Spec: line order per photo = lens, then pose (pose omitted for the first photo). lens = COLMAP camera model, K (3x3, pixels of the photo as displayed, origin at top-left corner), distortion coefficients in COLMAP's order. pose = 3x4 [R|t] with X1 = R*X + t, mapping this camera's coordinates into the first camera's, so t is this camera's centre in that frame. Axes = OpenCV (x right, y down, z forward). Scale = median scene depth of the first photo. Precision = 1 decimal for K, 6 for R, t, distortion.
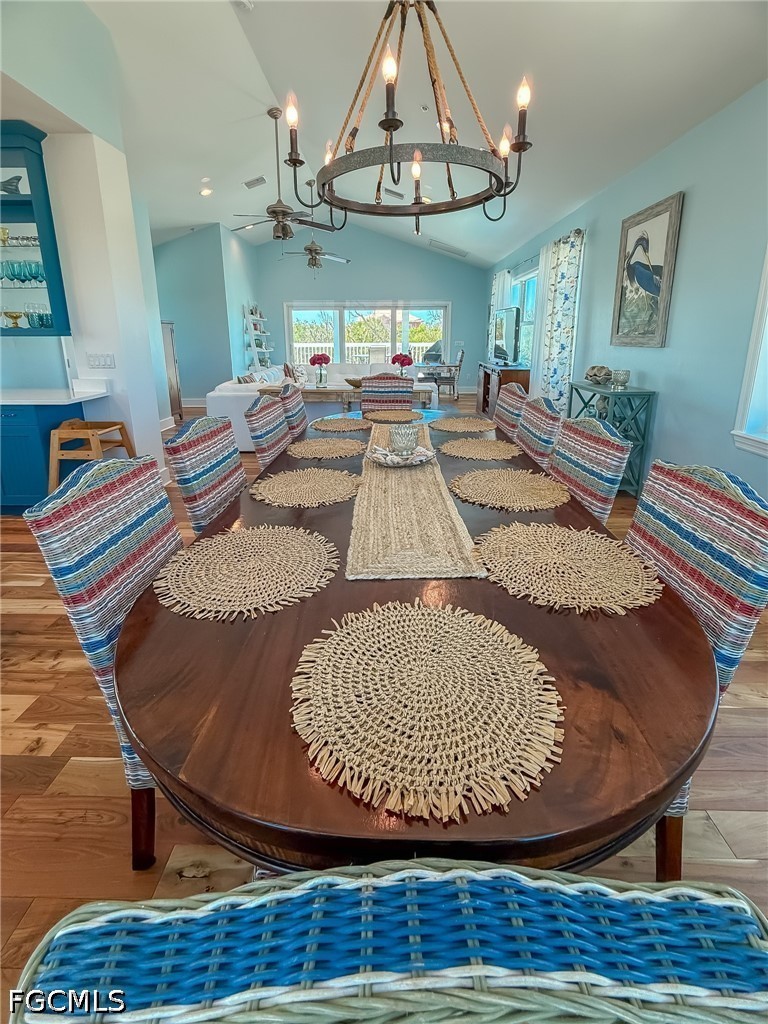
lens RADIAL K [[439.4, 0, 371.9], [0, 439.4, 435.9], [0, 0, 1]] dist [0.002852, 0.000660]
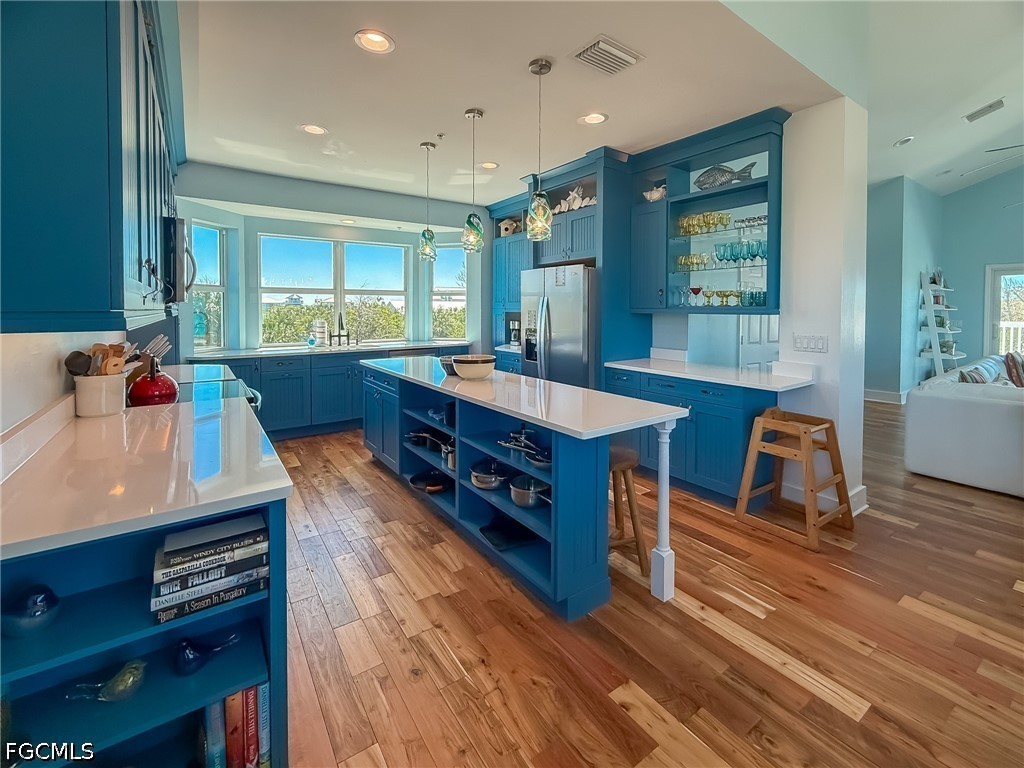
lens RADIAL K [[452.1, 0, 522.9], [0, 452.1, 316.9], [0, 0, 1]] dist [-0.002264, -0.000899]
pose [[0.607128, 0.019491, -0.794365, -0.267479], [-0.180361, 0.976986, -0.113877, -0.020628], [0.773864, 0.212411, 0.596671, 0.032137]]
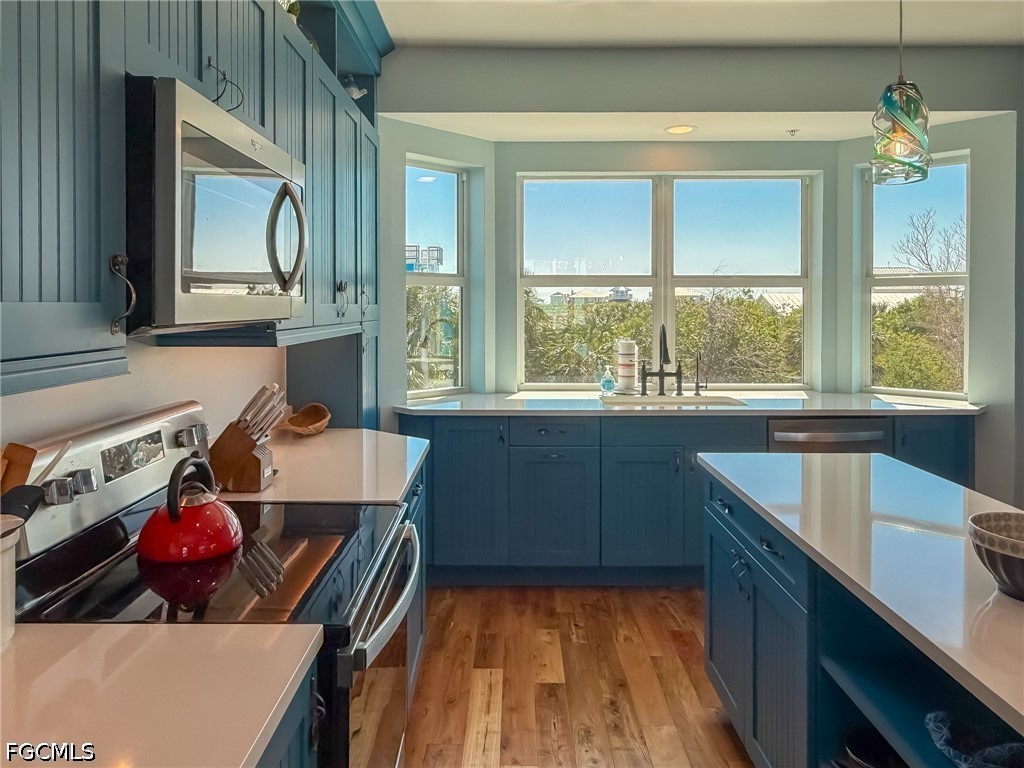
lens RADIAL K [[721.2, 0, 524.2], [0, 721.2, 305.6], [0, 0, 1]] dist [0.010567, -0.014944]
pose [[0.048346, 0.004880, -0.998819, -0.795919], [-0.223315, 0.974728, -0.006047, -0.080610], [0.973547, 0.223344, 0.048214, 0.211184]]
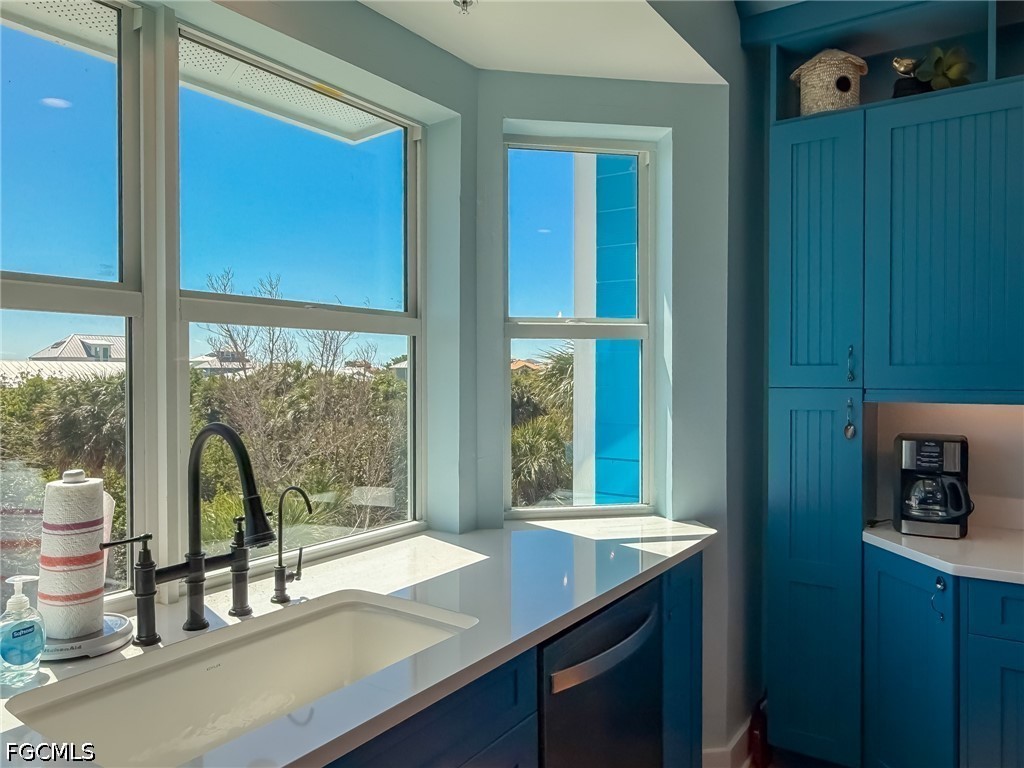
lens RADIAL K [[721.2, 0, 488.1], [0, 721.2, 387.8], [0, 0, 1]] dist [0.010567, -0.014944]
pose [[0.840843, 0.011432, -0.541158, -1.743112], [-0.120773, 0.978535, -0.166983, -0.079402], [0.527633, 0.205764, 0.824175, 0.247006]]
